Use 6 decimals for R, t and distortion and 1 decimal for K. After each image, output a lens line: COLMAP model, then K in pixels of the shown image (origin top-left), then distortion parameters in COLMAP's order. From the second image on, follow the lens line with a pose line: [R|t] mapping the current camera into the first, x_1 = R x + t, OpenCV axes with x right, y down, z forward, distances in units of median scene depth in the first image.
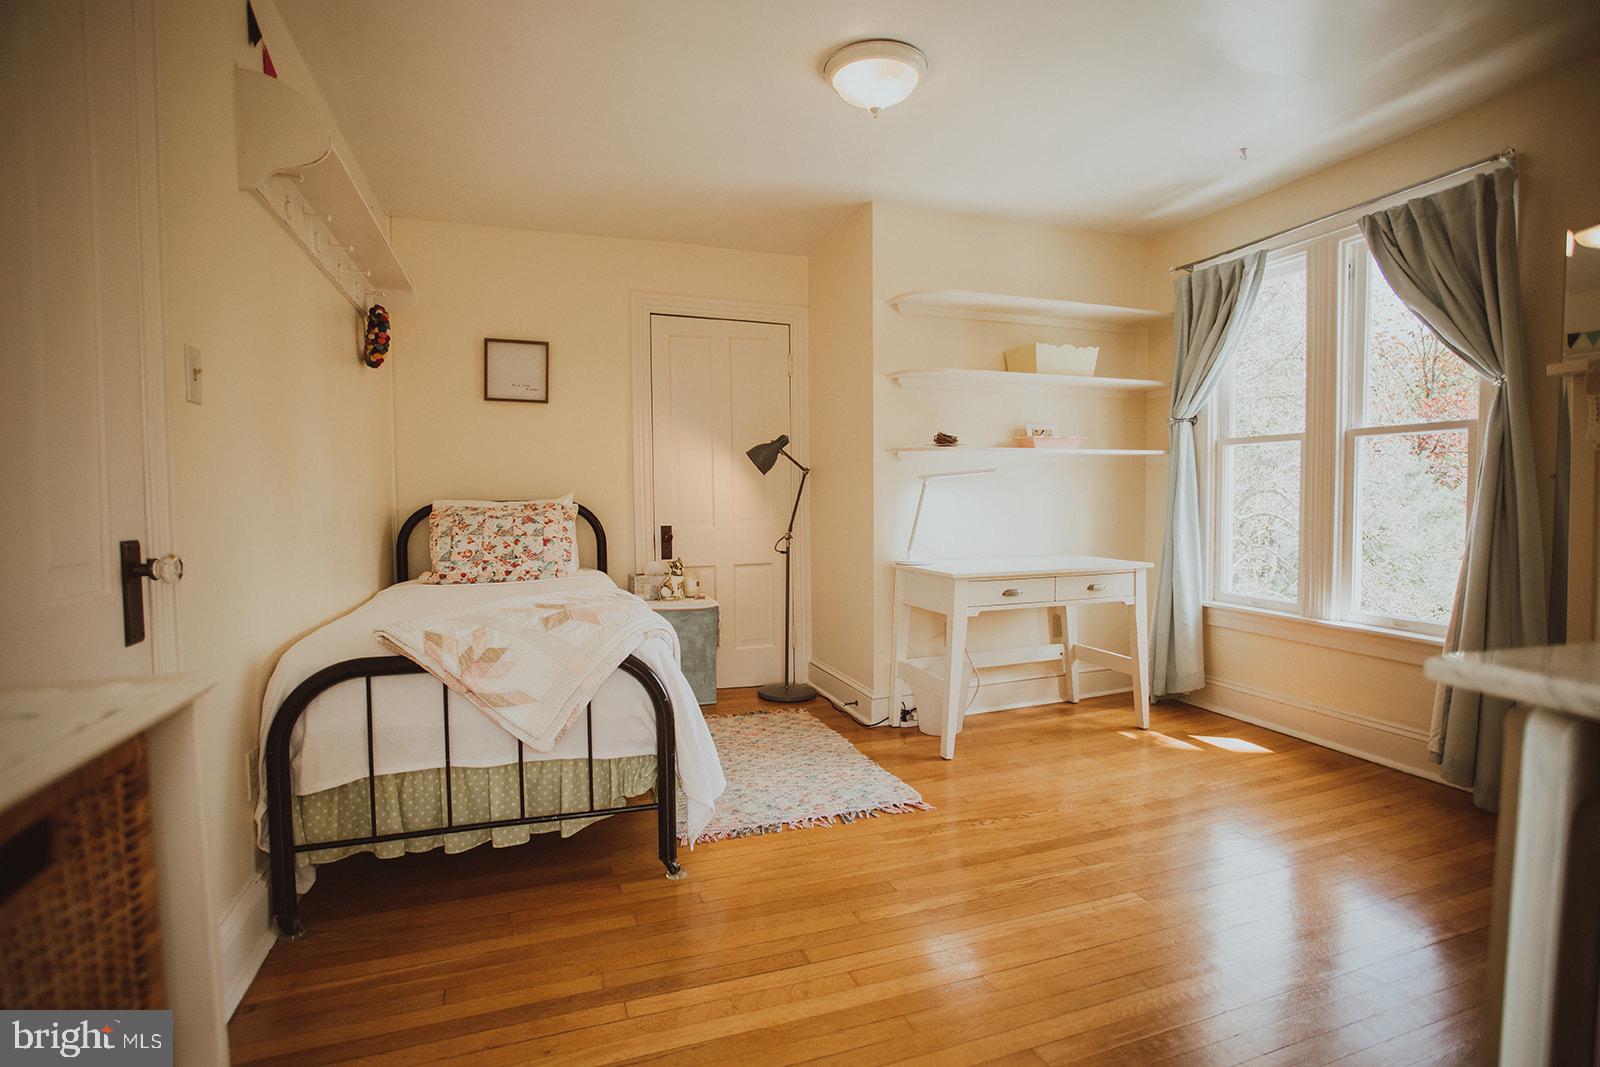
lens RADIAL K [[795.9, 0, 804.7], [0, 795.9, 530.0], [0, 0, 1]] dist [-0.041853, 0.016737]
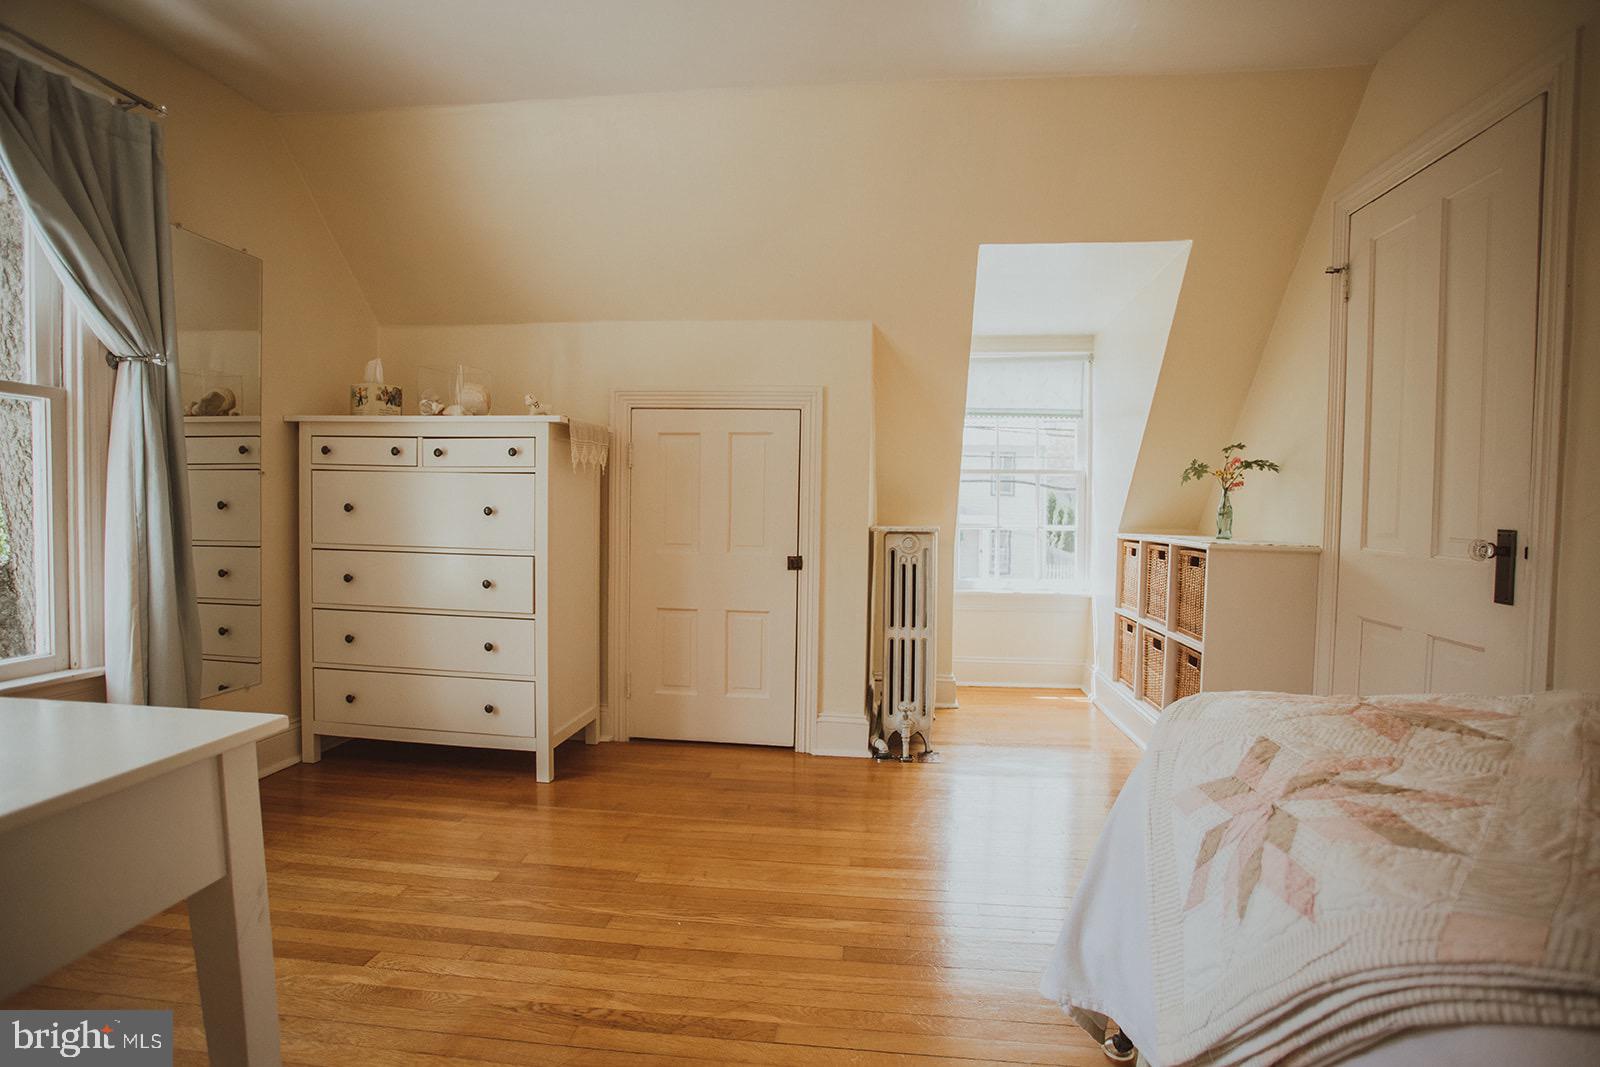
lens RADIAL K [[795.9, 0, 804.7], [0, 795.9, 530.0], [0, 0, 1]] dist [-0.041853, 0.016737]
pose [[-0.903025, -0.023809, 0.428927, -0.245529], [0.006754, 0.997553, 0.069592, -0.070590], [-0.429534, 0.065741, -0.900655, 2.134111]]
